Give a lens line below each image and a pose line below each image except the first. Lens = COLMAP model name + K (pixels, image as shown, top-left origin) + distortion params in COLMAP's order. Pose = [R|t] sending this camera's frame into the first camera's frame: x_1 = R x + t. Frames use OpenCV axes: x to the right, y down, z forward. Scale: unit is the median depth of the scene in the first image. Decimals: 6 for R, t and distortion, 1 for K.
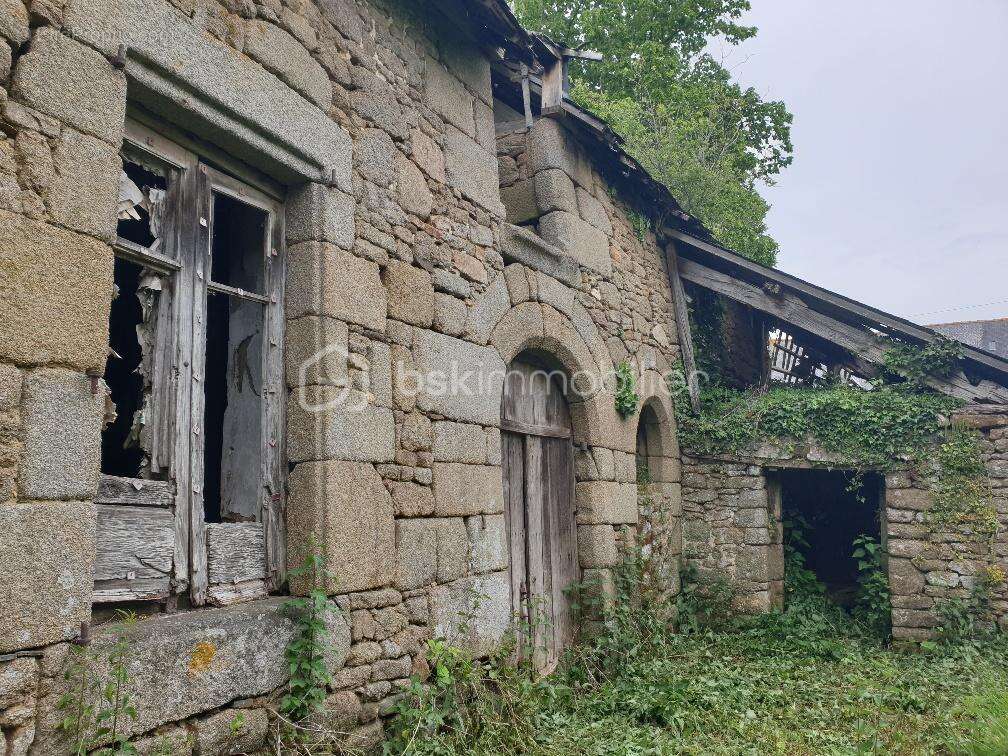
lens RADIAL K [[793.2, 0, 504.0], [0, 793.2, 378.0], [0, 0, 1]] dist [0.097233, -0.180409]
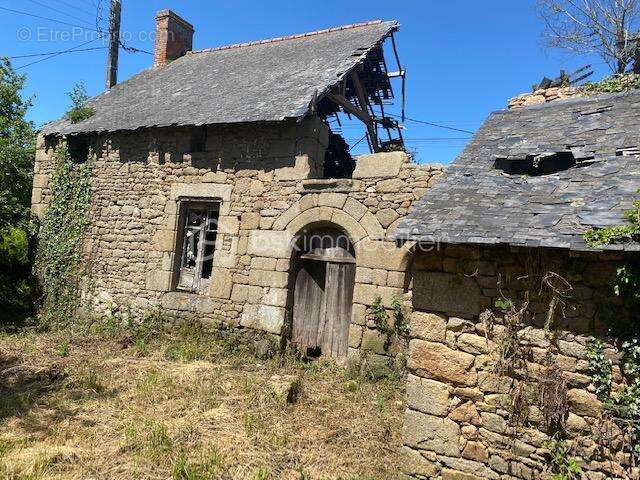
lens RADIAL K [[483.7, 0, 312.7], [0, 483.7, 240.3], [0, 0, 1]] dist [0.059021, -0.083806]
pose [[-0.029454, -0.060037, -0.997762, 1.916798], [0.065499, 0.995933, -0.061860, 0.124090], [0.997418, -0.067175, -0.025402, 1.274448]]
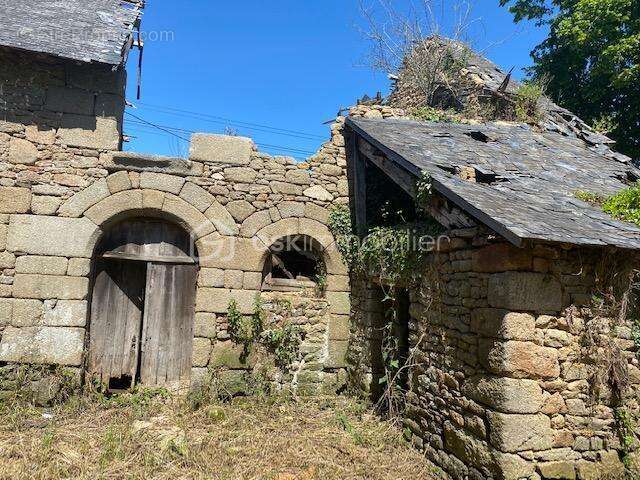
lens RADIAL K [[483.7, 0, 312.7], [0, 483.7, 240.3], [0, 0, 1]] dist [0.059021, -0.083806]
pose [[0.693707, -0.046838, -0.718733, 1.431549], [0.062270, 0.998047, -0.004938, 0.068457], [0.717560, -0.041329, 0.695269, 0.618400]]
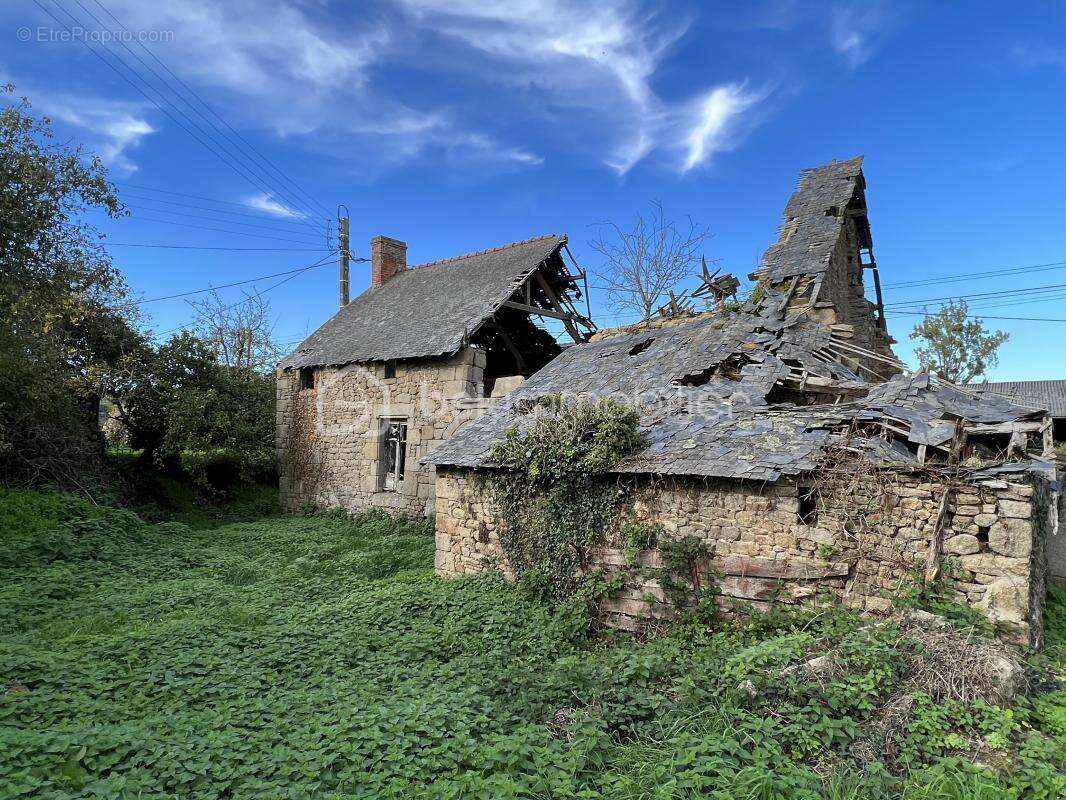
lens RADIAL K [[633.5, 0, 533.0], [0, 633.5, 400.0], [0, 0, 1]] dist [-0.002951, -0.000171]
pose [[-0.207572, -0.070217, -0.975696, 3.060309], [0.132858, 0.986155, -0.099234, 0.134546], [0.969156, -0.150228, -0.195369, 2.185949]]
